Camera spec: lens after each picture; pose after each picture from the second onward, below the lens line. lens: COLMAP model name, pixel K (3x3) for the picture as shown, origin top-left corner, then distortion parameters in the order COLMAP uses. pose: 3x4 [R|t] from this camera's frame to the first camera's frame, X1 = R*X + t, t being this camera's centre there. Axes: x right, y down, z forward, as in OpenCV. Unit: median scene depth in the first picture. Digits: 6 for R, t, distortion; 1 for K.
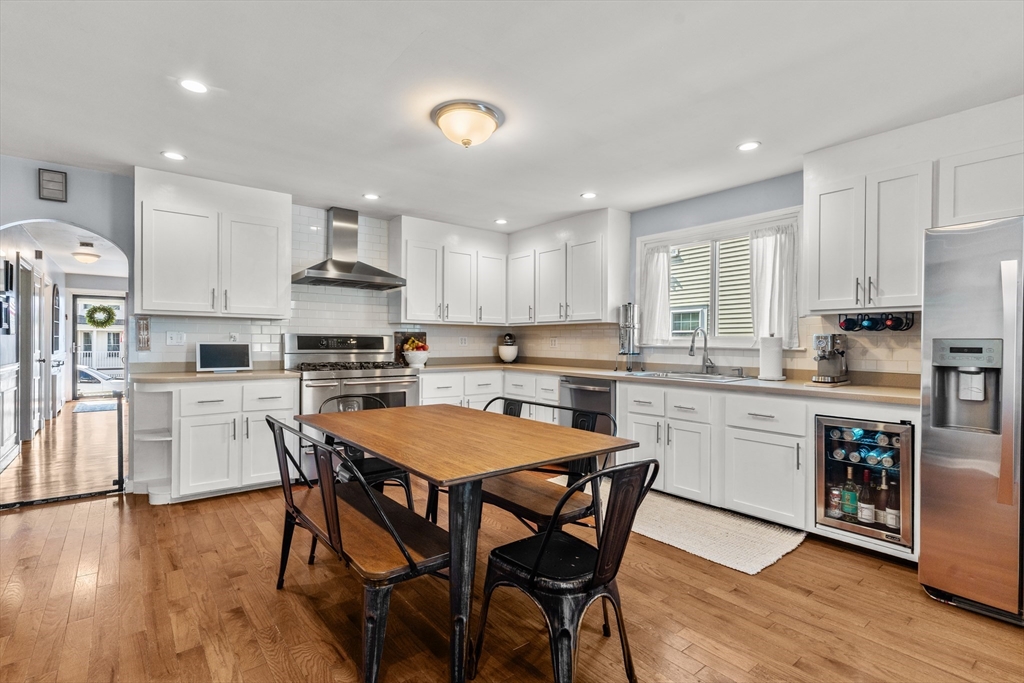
lens RADIAL K [[488.2, 0, 514.9], [0, 488.2, 343.9], [0, 0, 1]] dist [0.004314, -0.000132]
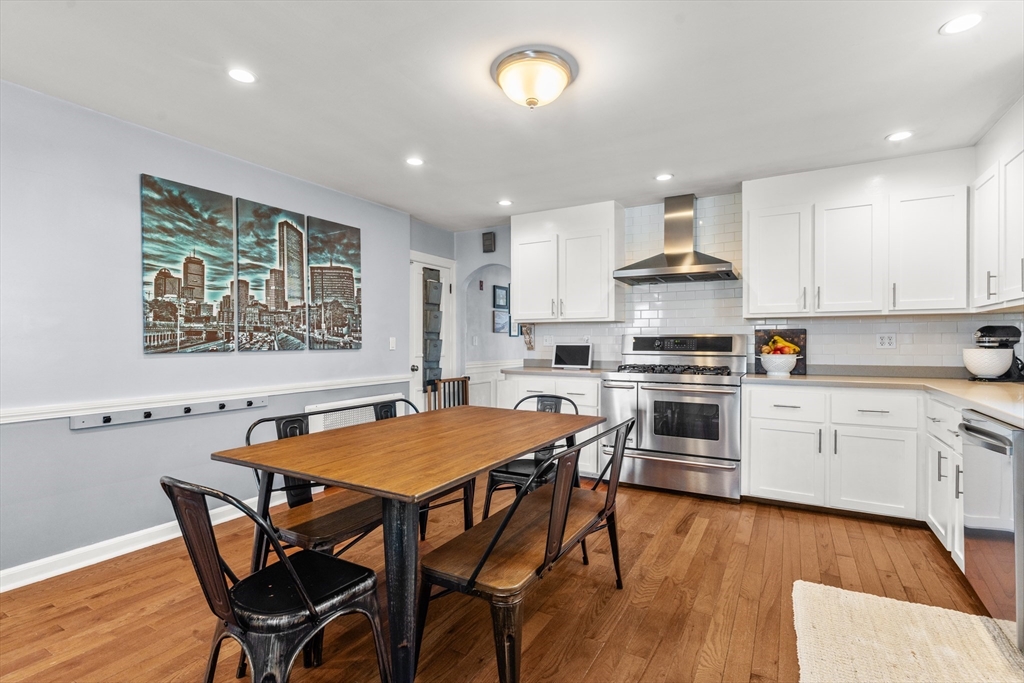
lens RADIAL K [[488.2, 0, 512.1], [0, 488.2, 341.5], [0, 0, 1]] dist [0.004314, -0.000132]
pose [[0.354542, -0.008306, -0.935003, 0.381080], [-0.001590, 0.999954, -0.009486, 0.002485], [0.935039, 0.004850, 0.354512, 0.385487]]
